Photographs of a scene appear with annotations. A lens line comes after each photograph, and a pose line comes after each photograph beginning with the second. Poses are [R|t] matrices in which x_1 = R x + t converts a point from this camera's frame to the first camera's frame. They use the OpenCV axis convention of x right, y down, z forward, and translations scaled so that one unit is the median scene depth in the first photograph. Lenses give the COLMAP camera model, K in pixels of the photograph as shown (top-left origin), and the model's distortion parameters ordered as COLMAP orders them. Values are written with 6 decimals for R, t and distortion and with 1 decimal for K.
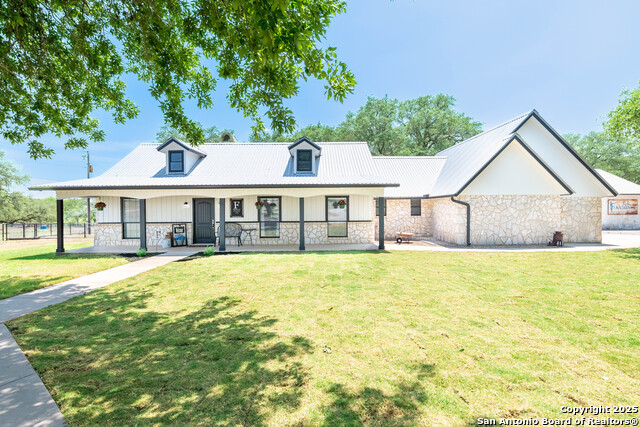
lens RADIAL K [[308.5, 0, 319.0], [0, 308.5, 212.8], [0, 0, 1]] dist [-0.005562, -0.001681]
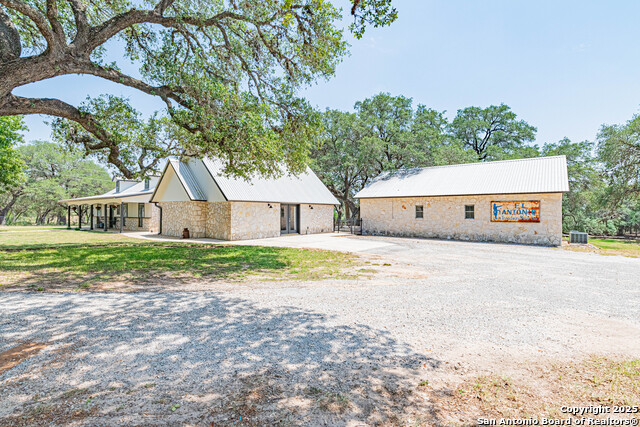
lens RADIAL K [[308.5, 0, 320.6], [0, 308.5, 214.8], [0, 0, 1]] dist [-0.005562, -0.001681]
pose [[0.776742, 0.012344, -0.629698, 1.951156], [-0.017099, 0.999853, -0.001491, -0.004785], [0.629586, 0.011925, 0.776839, 0.296143]]
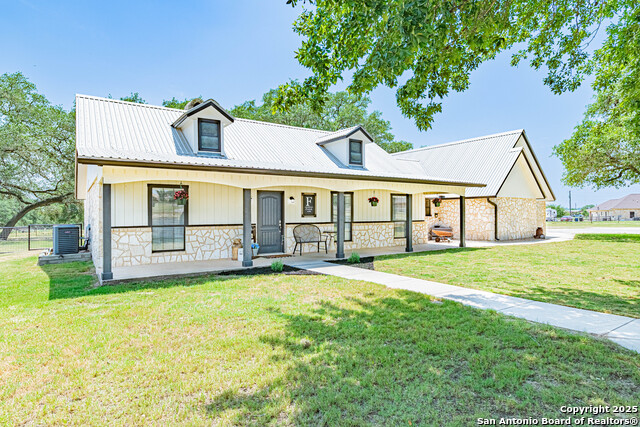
lens RADIAL K [[358.6, 0, 321.7], [0, 358.6, 213.0], [0, 0, 1]] dist [-0.000372, 0.000158]
pose [[0.840879, 0.003863, 0.541209, -0.740184], [0.000140, 0.999973, -0.007355, 0.010999], [-0.541223, 0.006261, 0.840856, 0.218630]]
